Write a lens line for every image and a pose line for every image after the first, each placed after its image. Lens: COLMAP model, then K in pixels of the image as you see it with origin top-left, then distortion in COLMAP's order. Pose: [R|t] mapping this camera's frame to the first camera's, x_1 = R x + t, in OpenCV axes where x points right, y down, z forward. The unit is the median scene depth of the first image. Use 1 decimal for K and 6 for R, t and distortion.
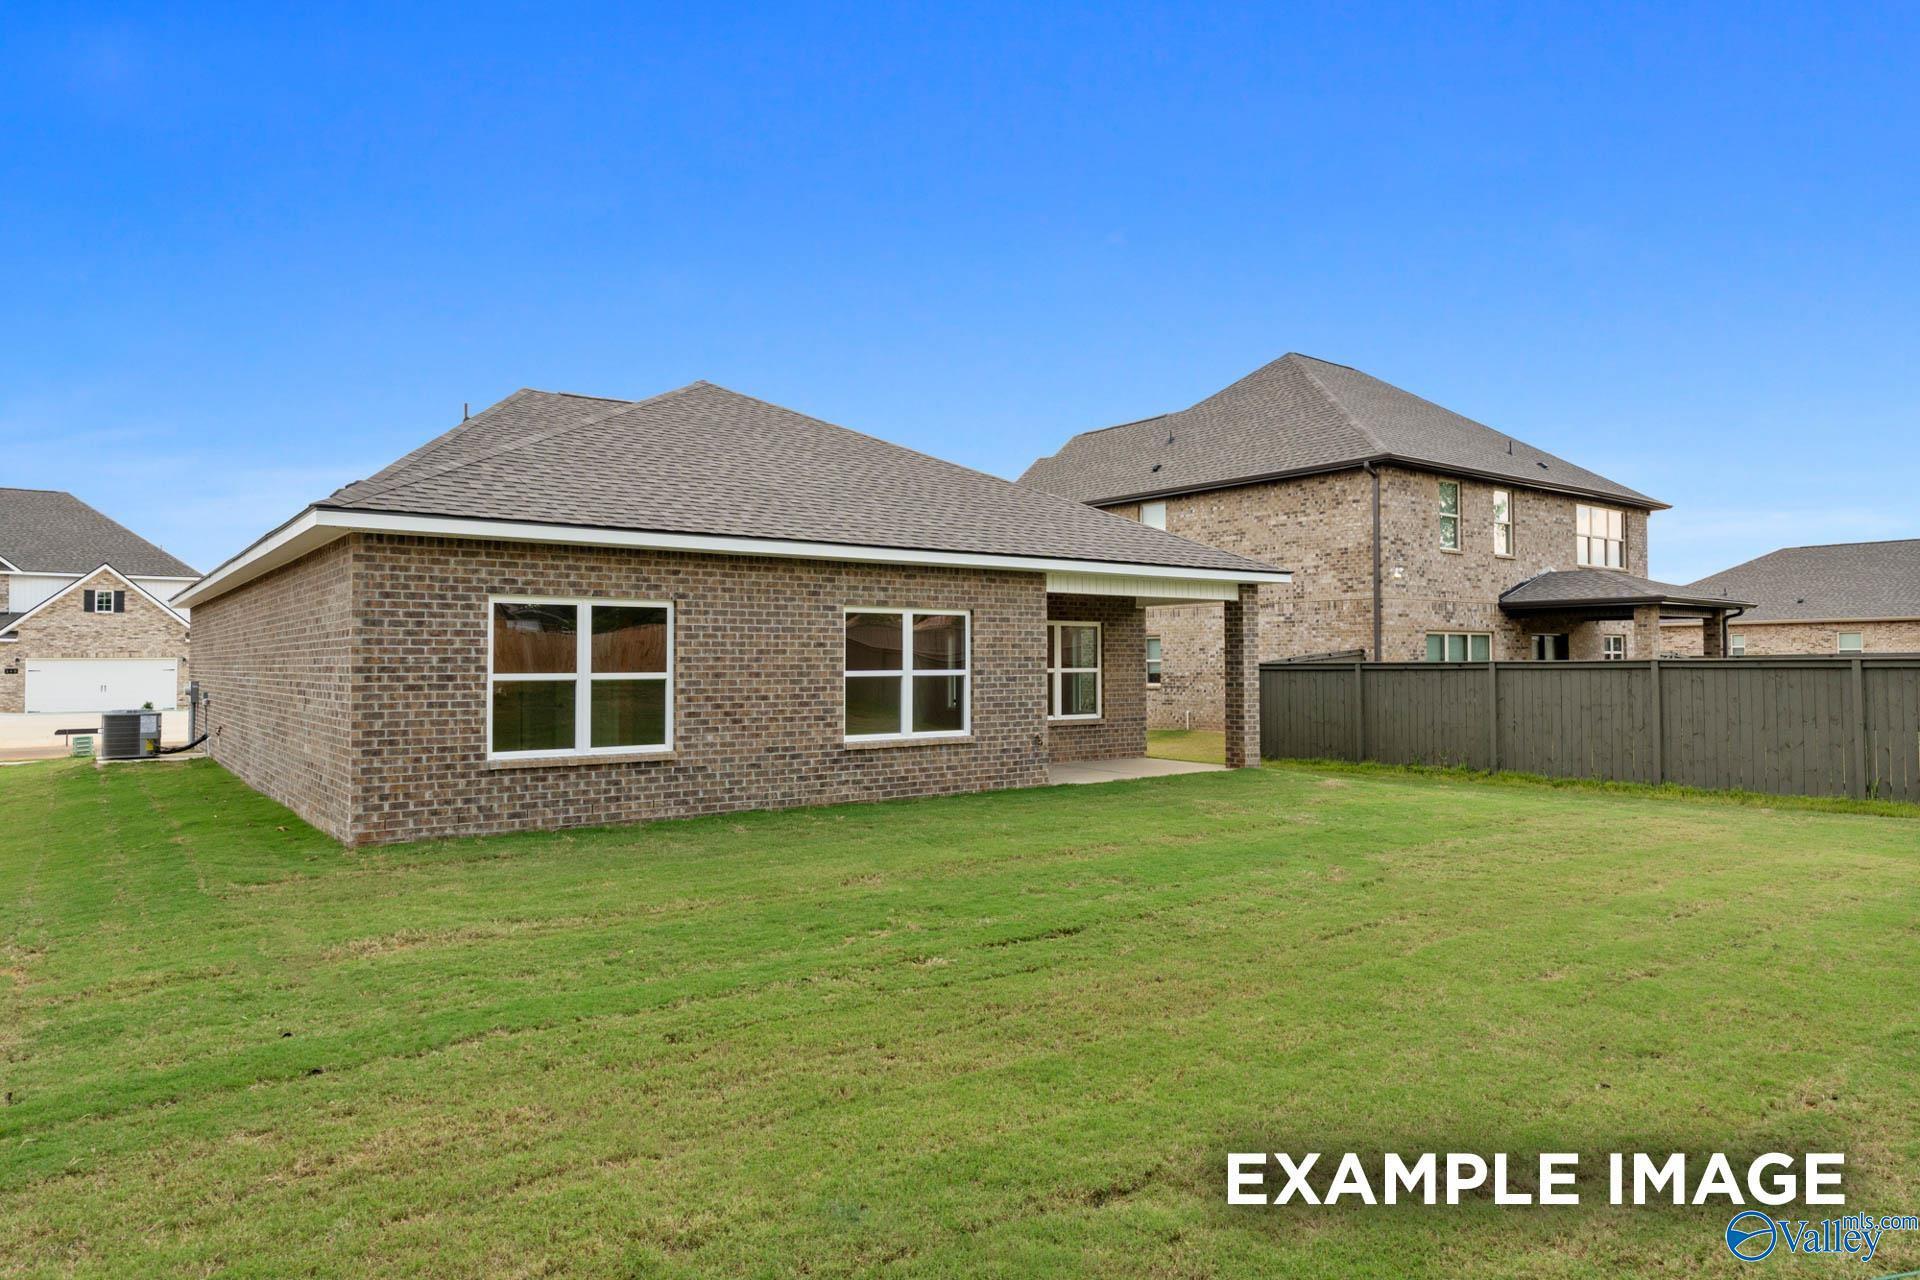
lens RADIAL K [[1113.0, 0, 961.9], [0, 1113.0, 641.8], [0, 0, 1]] dist [0.001633, 0.000097]
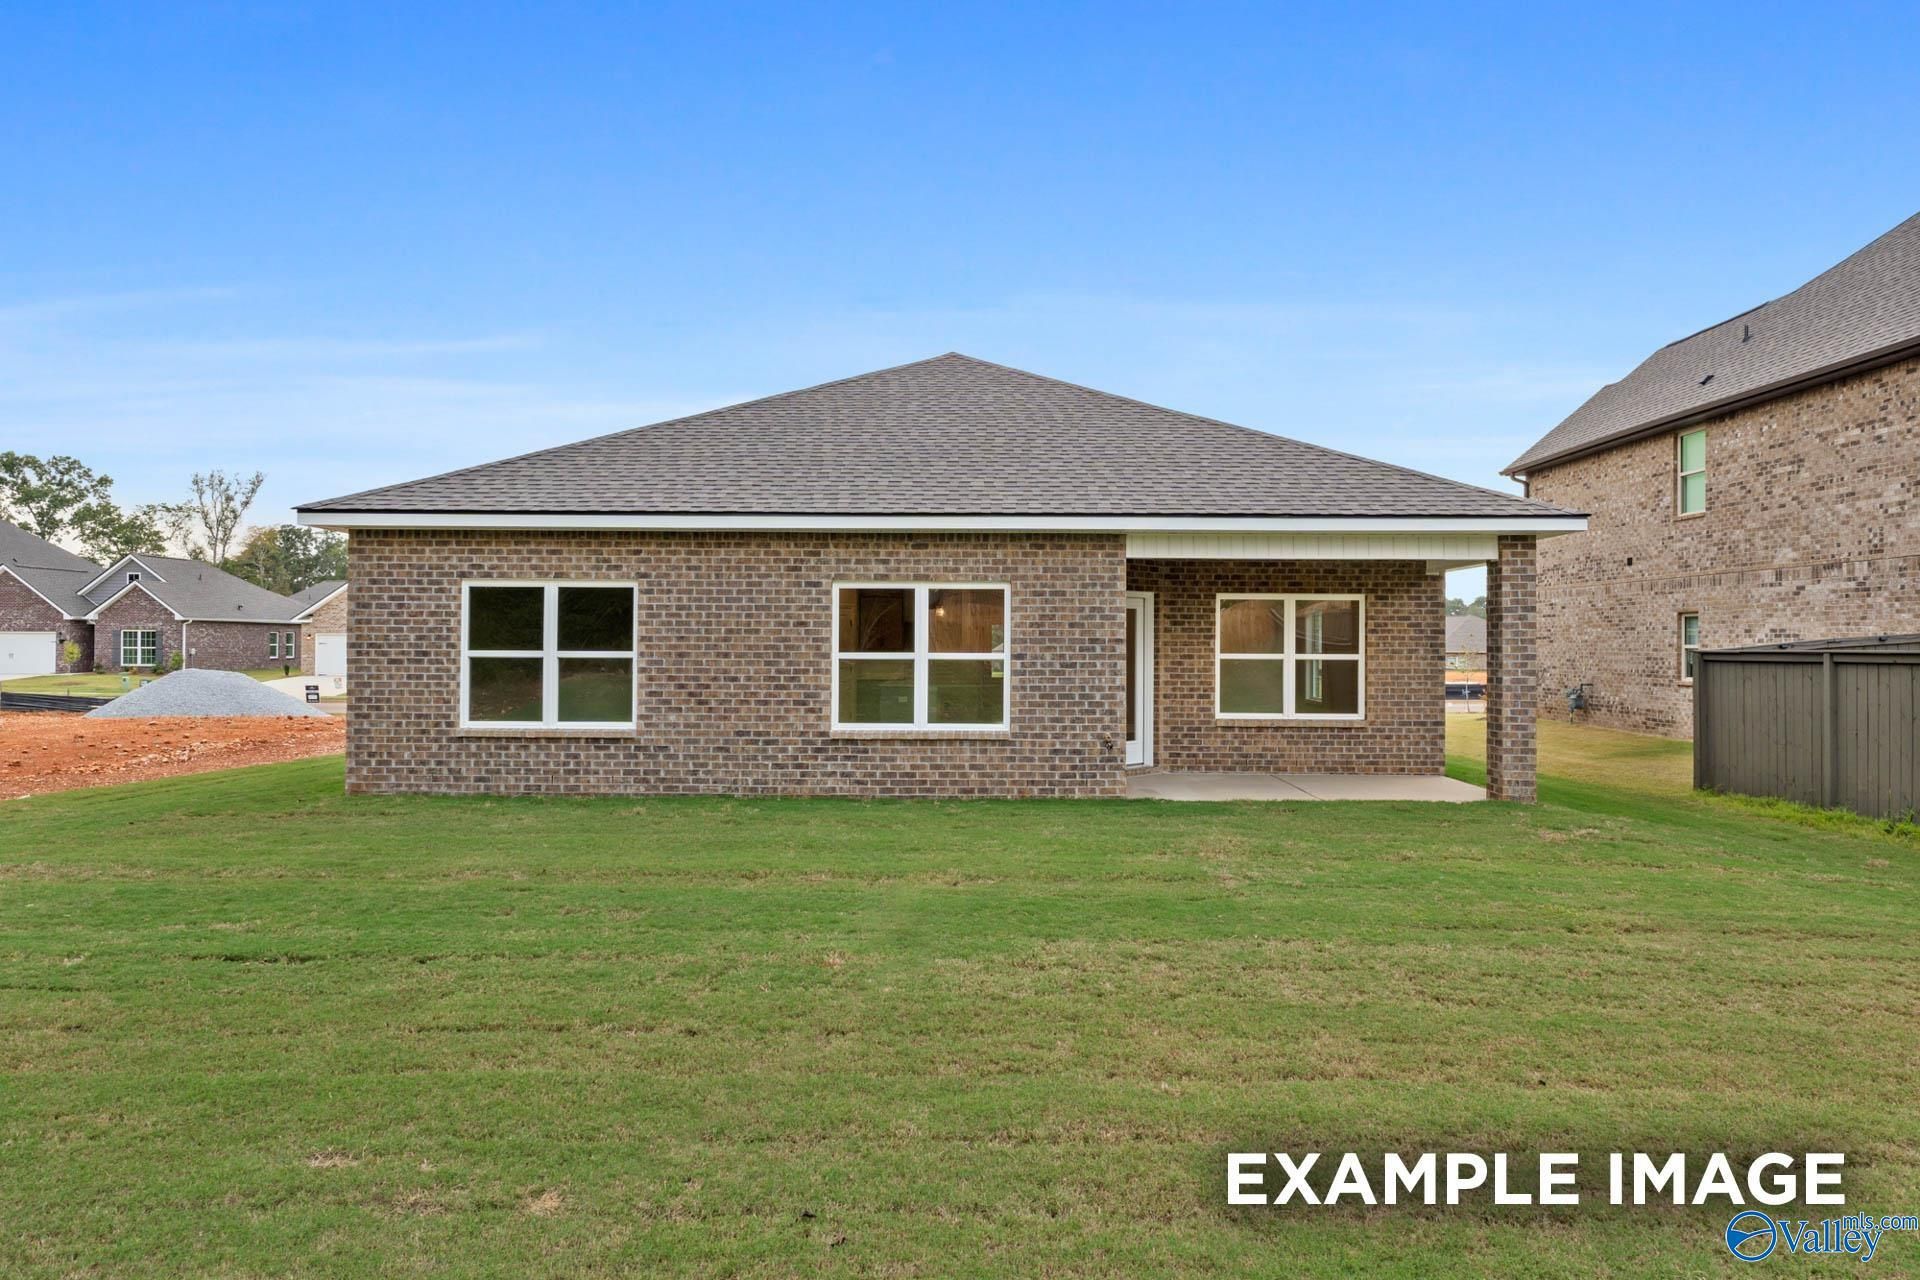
lens RADIAL K [[1113.0, 0, 959.3], [0, 1113.0, 642.8], [0, 0, 1]] dist [0.001633, 0.000097]
pose [[0.810643, 0.006761, -0.585501, 0.546434], [0.002625, 0.999881, 0.015181, 0.004948], [0.585534, -0.013843, 0.810529, 0.338666]]
